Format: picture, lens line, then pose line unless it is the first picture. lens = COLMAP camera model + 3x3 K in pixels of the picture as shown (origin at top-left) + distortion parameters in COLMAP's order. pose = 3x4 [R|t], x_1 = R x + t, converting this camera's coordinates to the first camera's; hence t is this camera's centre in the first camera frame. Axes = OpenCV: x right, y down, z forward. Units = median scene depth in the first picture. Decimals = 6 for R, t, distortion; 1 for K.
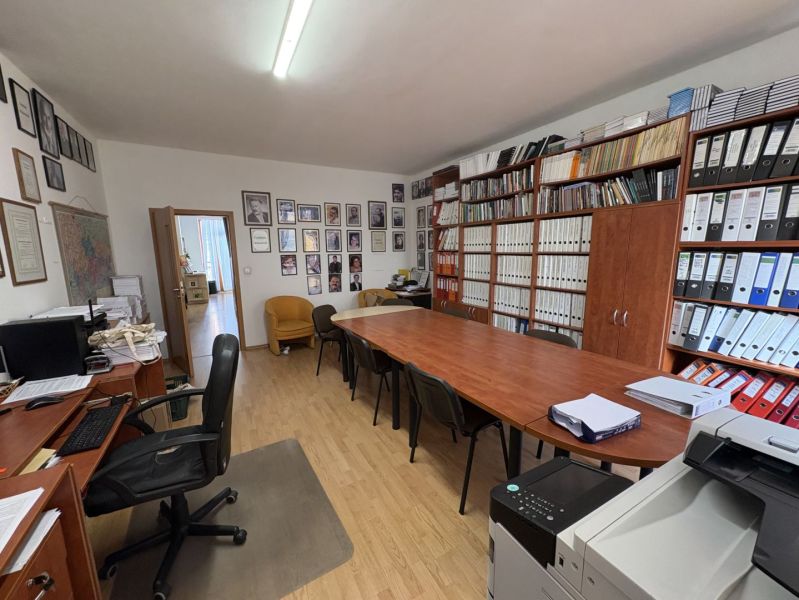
lens RADIAL K [[316.8, 0, 399.9], [0, 316.8, 300.8], [0, 0, 1]] dist [0.000814, -0.000091]
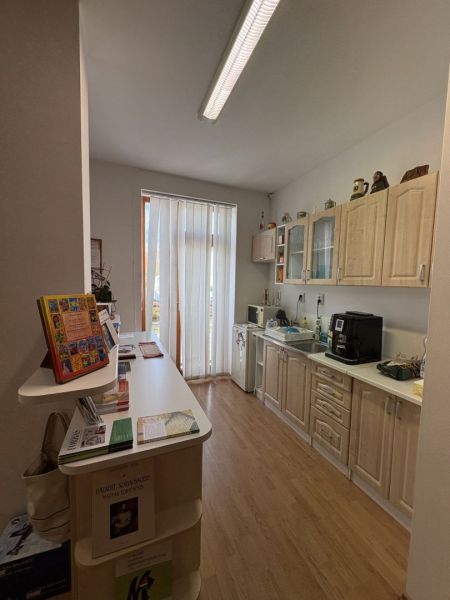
lens RADIAL K [[237.9, 0, 225.4], [0, 237.9, 301.3], [0, 0, 1]] dist [0.000814, -0.000091]
pose [[0.991660, 0.043124, -0.121457, -2.243732], [-0.053597, 0.994996, -0.084326, -0.507512], [0.117212, 0.090132, 0.989008, 3.345573]]
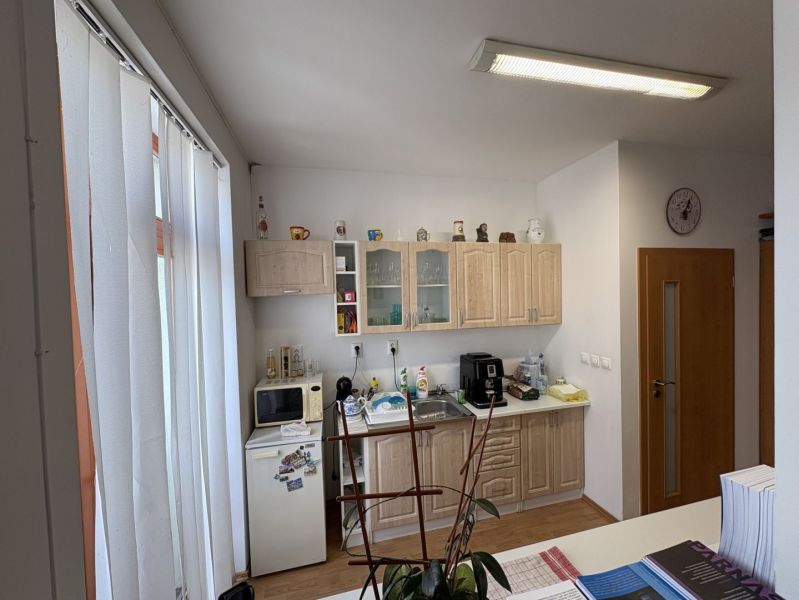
lens RADIAL K [[316.8, 0, 399.9], [0, 316.8, 300.8], [0, 0, 1]] dist [0.000814, -0.000091]
pose [[0.276872, -0.024279, 0.960600, -3.029311], [0.182800, 0.982756, -0.027849, -0.766449], [-0.943359, 0.183308, 0.276536, 4.140023]]
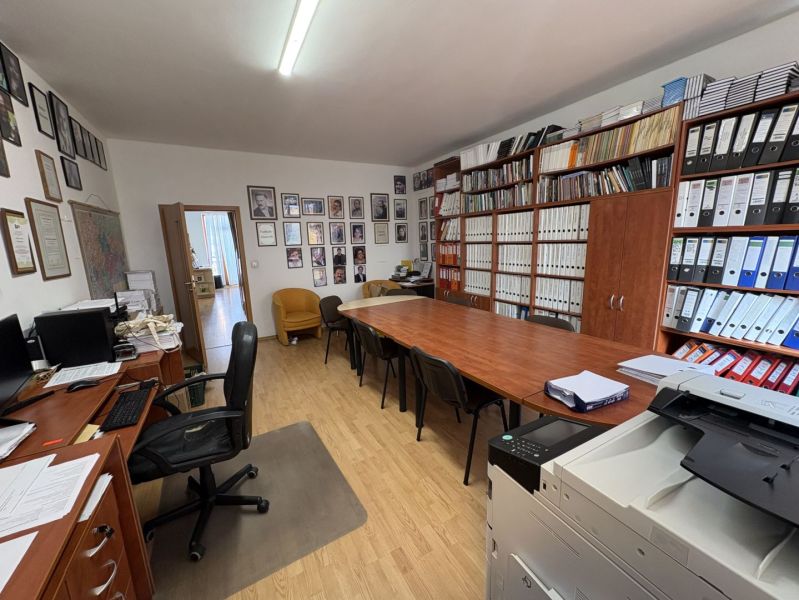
lens RADIAL K [[316.8, 0, 399.9], [0, 316.8, 300.8], [0, 0, 1]] dist [0.000814, -0.000091]
pose [[0.999828, -0.016333, -0.008733, -0.007608], [0.016544, 0.999558, 0.024718, 0.011746], [0.008326, -0.024858, 0.999656, -0.049099]]
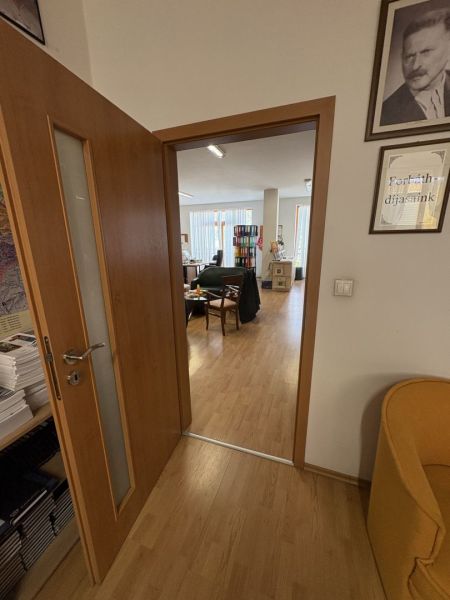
lens RADIAL K [[237.9, 0, 225.4], [0, 237.9, 301.3], [0, 0, 1]] dist [0.000814, -0.000091]
pose [[0.647017, 0.191840, -0.737947, -0.727754], [-0.116639, 0.981342, 0.152848, -0.206625], [0.753501, -0.012822, 0.657322, 1.437007]]
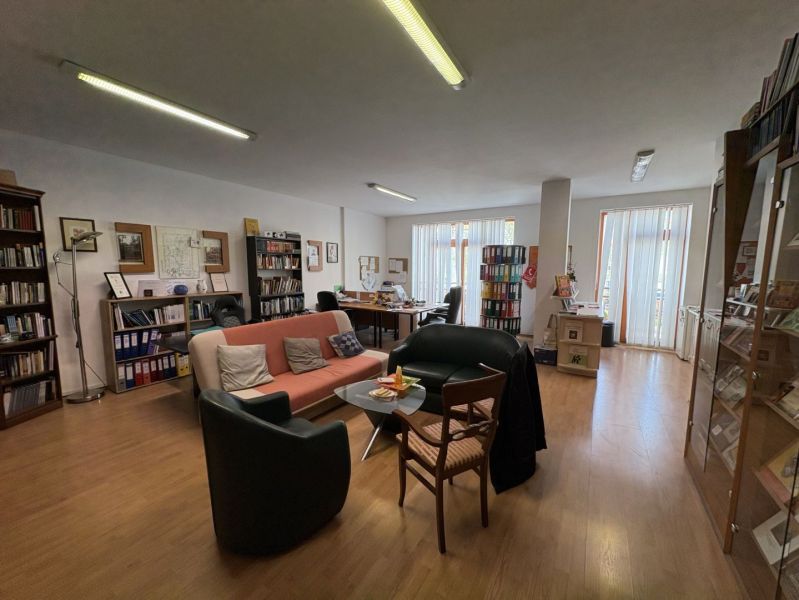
lens RADIAL K [[316.8, 0, 399.9], [0, 316.8, 300.8], [0, 0, 1]] dist [0.000814, -0.000091]
pose [[0.468198, 0.107375, -0.877076, -1.320325], [-0.153103, 0.987434, 0.039156, -0.308718], [0.870259, 0.115950, 0.478754, 1.960595]]
